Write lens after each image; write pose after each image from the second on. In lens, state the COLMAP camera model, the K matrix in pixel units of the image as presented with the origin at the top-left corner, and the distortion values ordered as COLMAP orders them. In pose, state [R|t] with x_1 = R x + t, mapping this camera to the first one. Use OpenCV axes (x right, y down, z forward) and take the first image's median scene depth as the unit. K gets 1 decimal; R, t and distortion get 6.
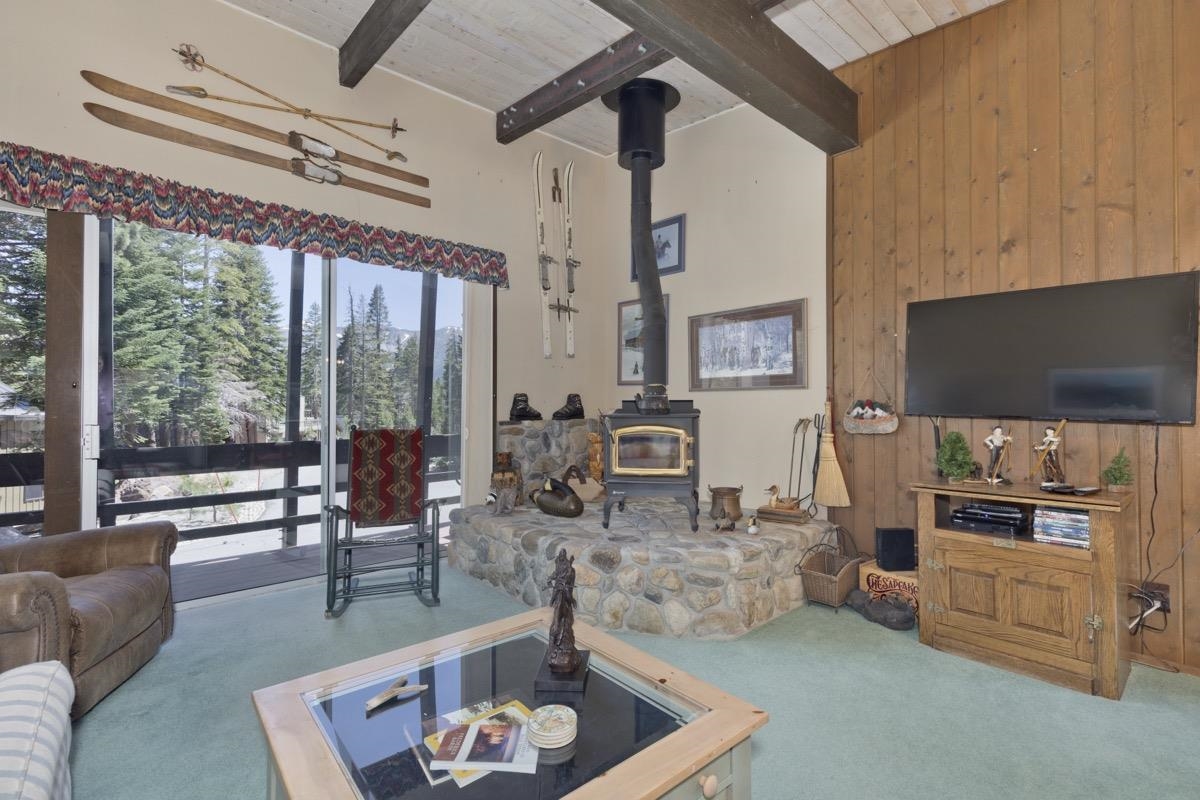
lens RADIAL K [[542.4, 0, 609.5], [0, 542.4, 395.9], [0, 0, 1]] dist [0.010362, -0.001841]
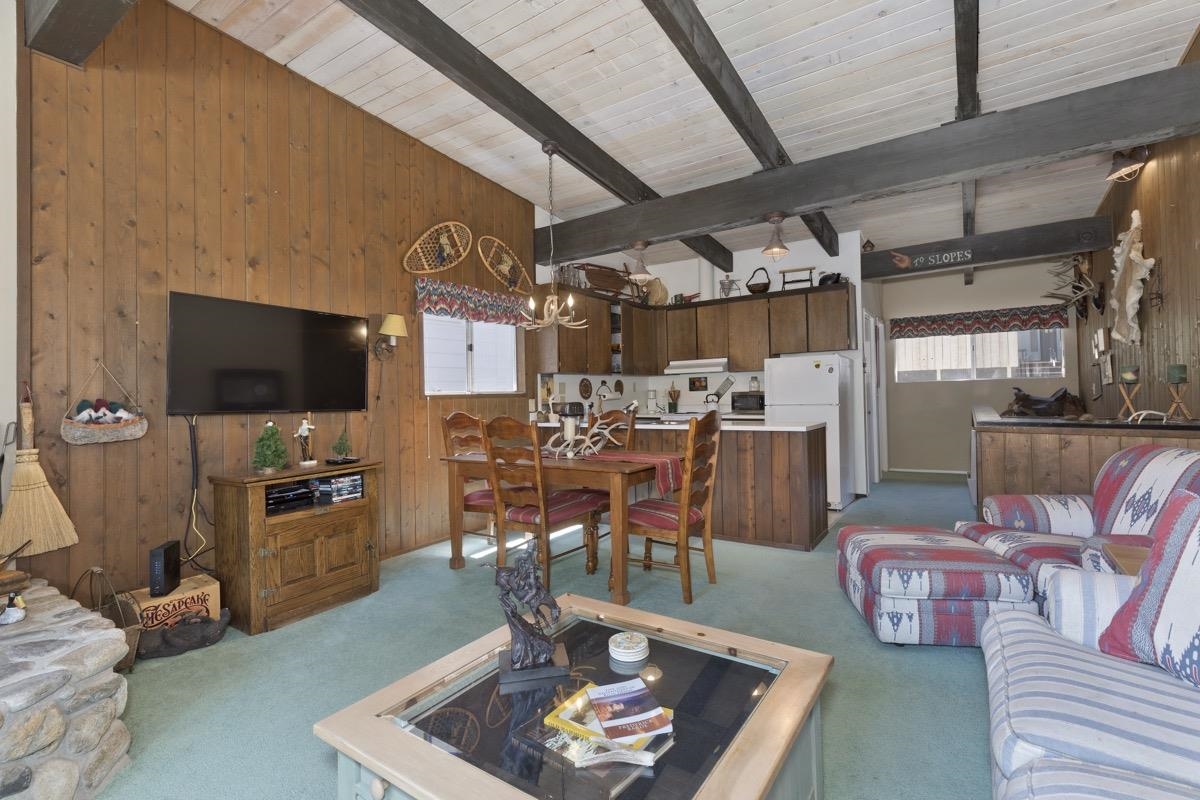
lens RADIAL K [[542.4, 0, 605.2], [0, 542.4, 394.2], [0, 0, 1]] dist [0.010362, -0.001841]
pose [[-0.255831, 0.010457, 0.966665, -0.520506], [0.013395, 0.999884, -0.007271, 0.016895], [-0.966629, 0.011088, -0.255942, 0.549388]]
